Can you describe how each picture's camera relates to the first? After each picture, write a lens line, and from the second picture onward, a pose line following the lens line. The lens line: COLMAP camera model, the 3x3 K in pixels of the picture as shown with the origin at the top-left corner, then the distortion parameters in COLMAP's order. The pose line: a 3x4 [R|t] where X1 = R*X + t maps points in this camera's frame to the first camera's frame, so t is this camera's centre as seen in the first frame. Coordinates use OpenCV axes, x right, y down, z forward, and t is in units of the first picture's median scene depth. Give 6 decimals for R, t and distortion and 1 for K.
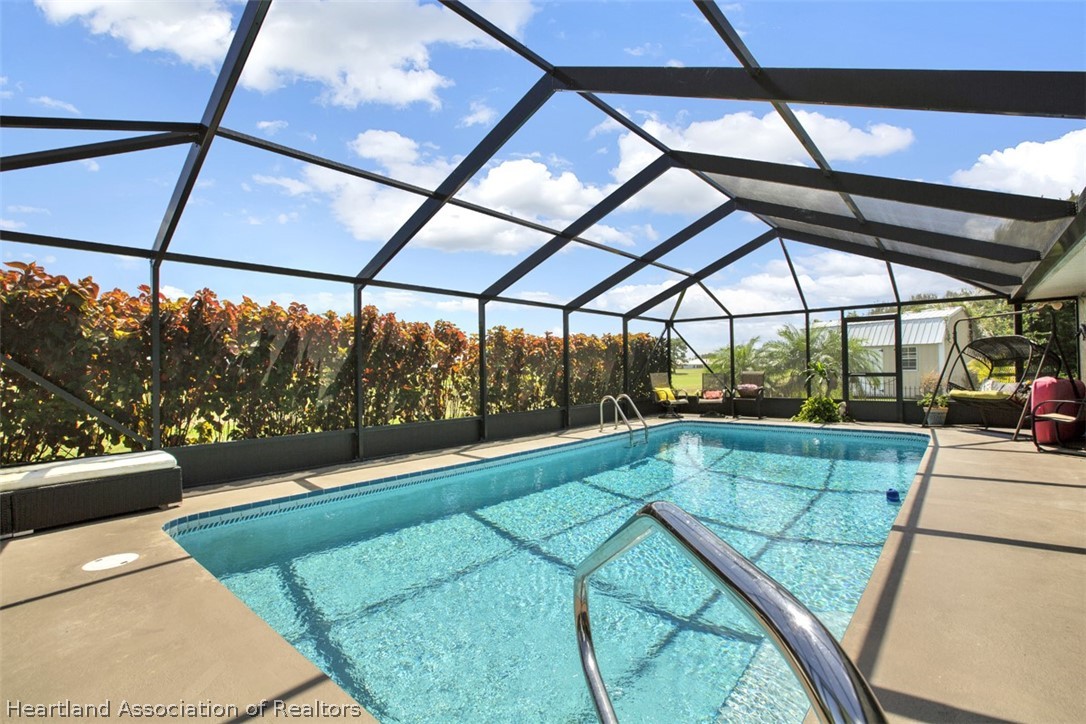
lens RADIAL K [[517.0, 0, 543.0], [0, 517.0, 362.0], [0, 0, 1]] dist [-0.051388, 0.022841]
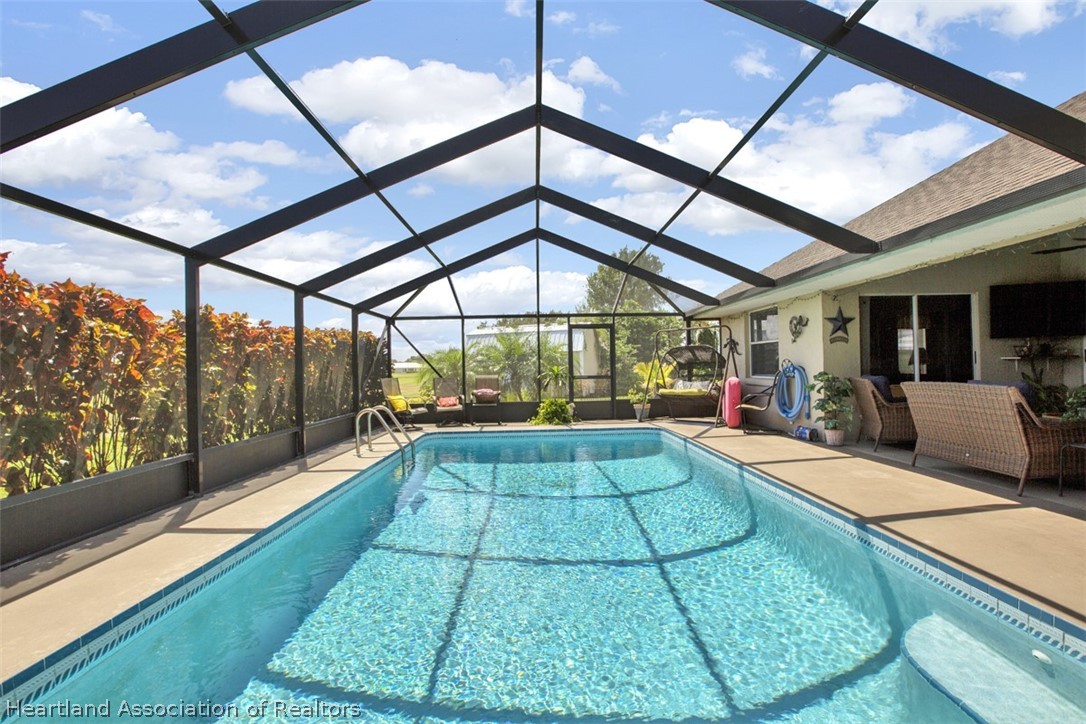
lens RADIAL K [[517.0, 0, 543.0], [0, 517.0, 362.0], [0, 0, 1]] dist [-0.051388, 0.022841]
pose [[0.724867, 0.009192, 0.688827, -0.190082], [-0.003851, 0.999949, -0.009292, 0.002150], [-0.688878, 0.004083, 0.724866, 0.248386]]
